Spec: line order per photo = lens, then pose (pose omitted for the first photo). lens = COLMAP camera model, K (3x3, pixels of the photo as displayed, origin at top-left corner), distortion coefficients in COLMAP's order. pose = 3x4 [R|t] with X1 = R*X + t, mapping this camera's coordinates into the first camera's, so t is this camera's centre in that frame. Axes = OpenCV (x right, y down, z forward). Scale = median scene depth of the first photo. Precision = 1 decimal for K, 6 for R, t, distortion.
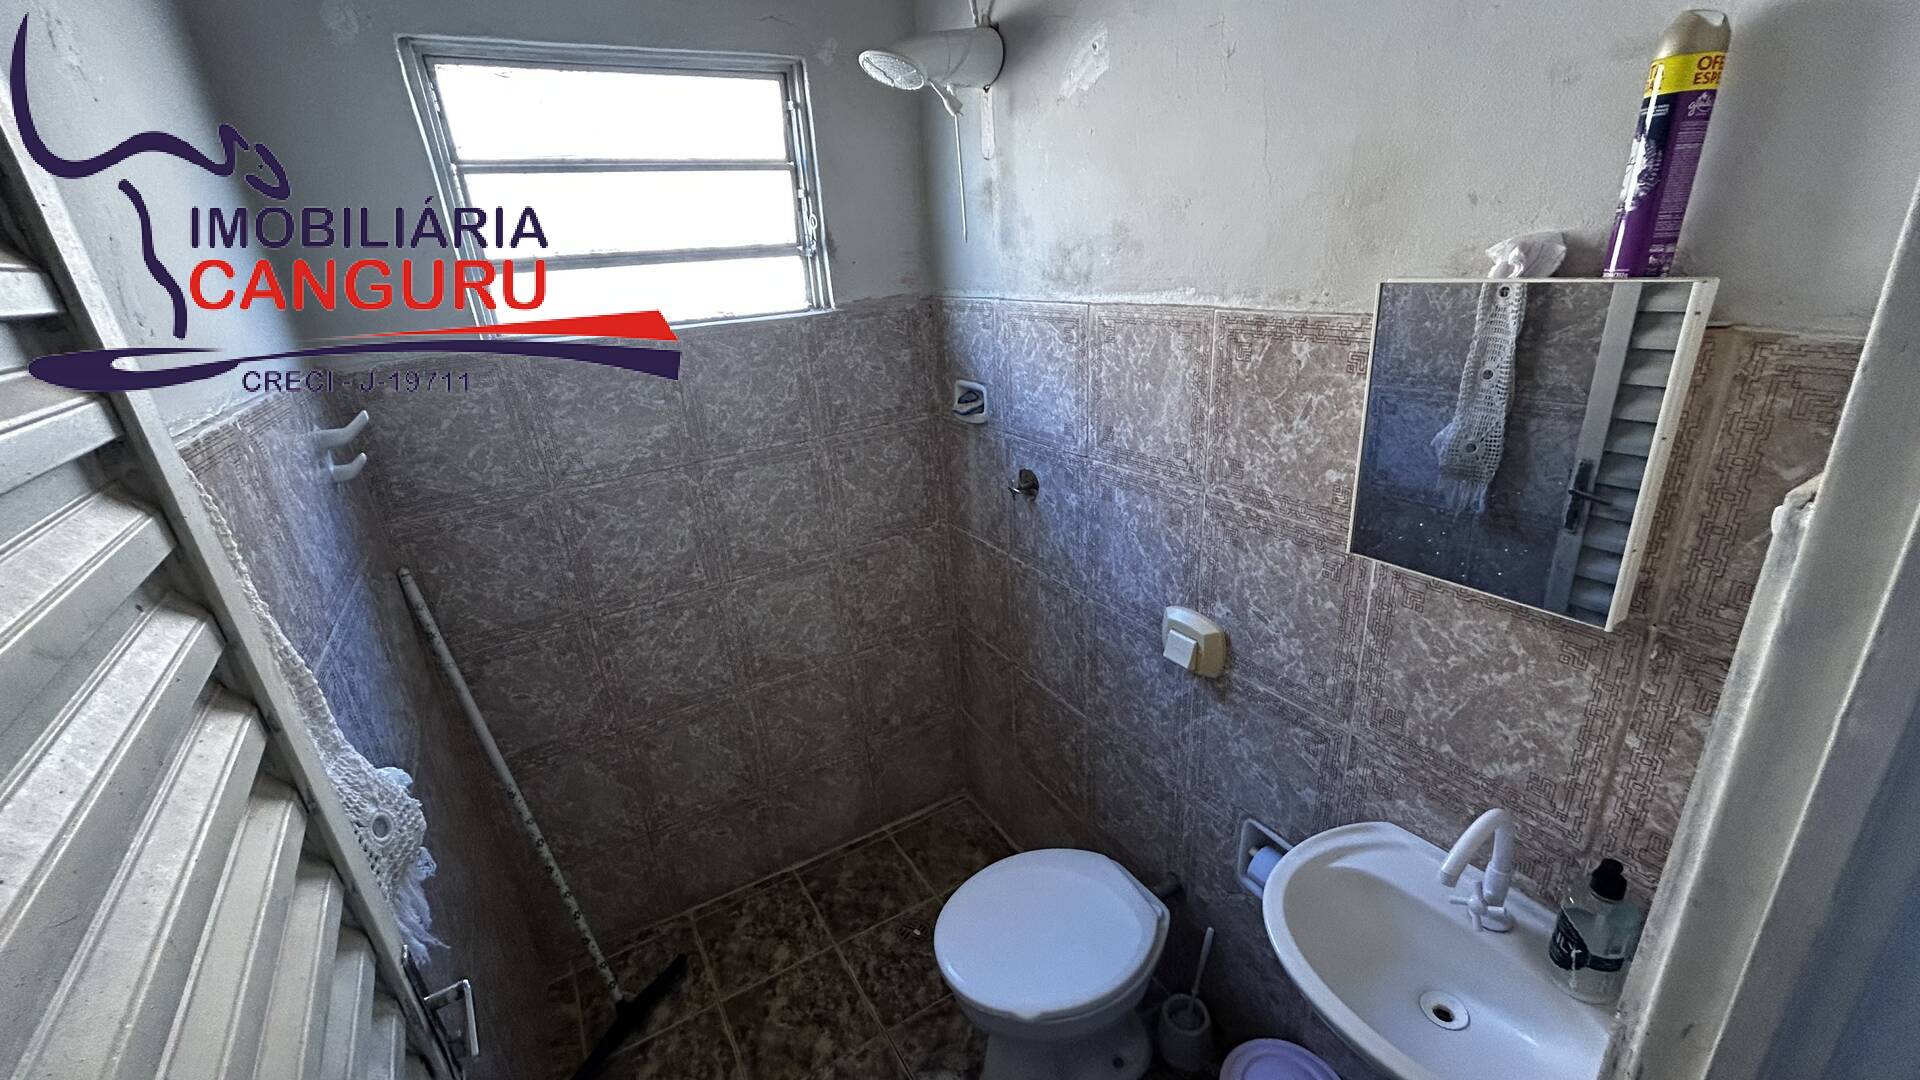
lens RADIAL K [[774.7, 0, 960.0], [0, 774.7, 540.0], [0, 0, 1]] dist [-0.009310, -0.000157]
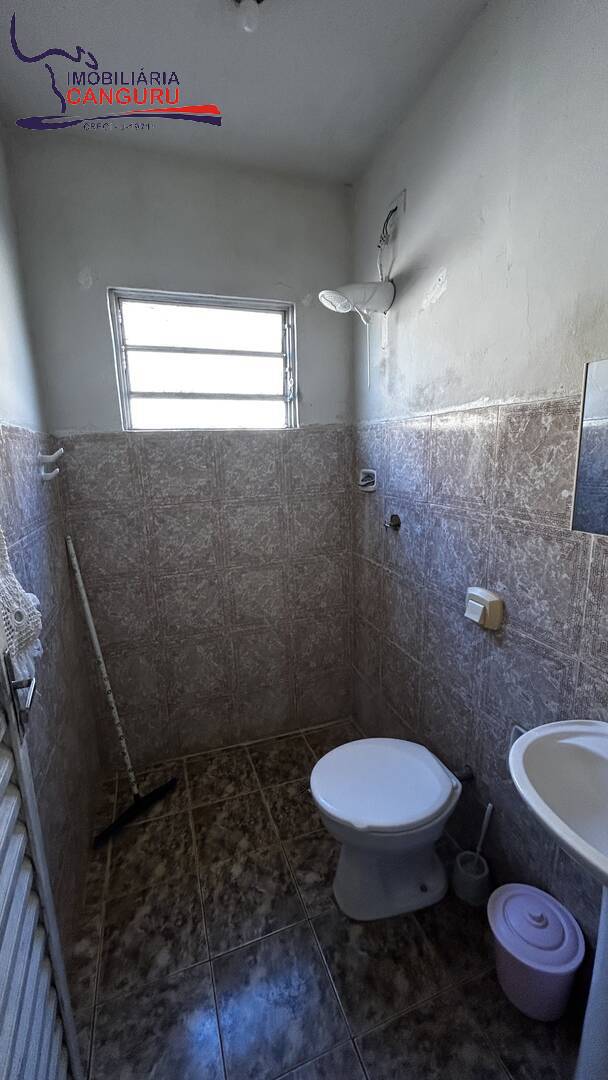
lens RADIAL K [[435.7, 0, 301.9], [0, 435.7, 534.8], [0, 0, 1]] dist [-0.009310, -0.000157]
pose [[0.980608, 0.075720, -0.180759, 0.065115], [-0.102292, 0.984491, -0.142526, 0.123903], [0.167164, 0.158253, 0.973146, 0.009070]]
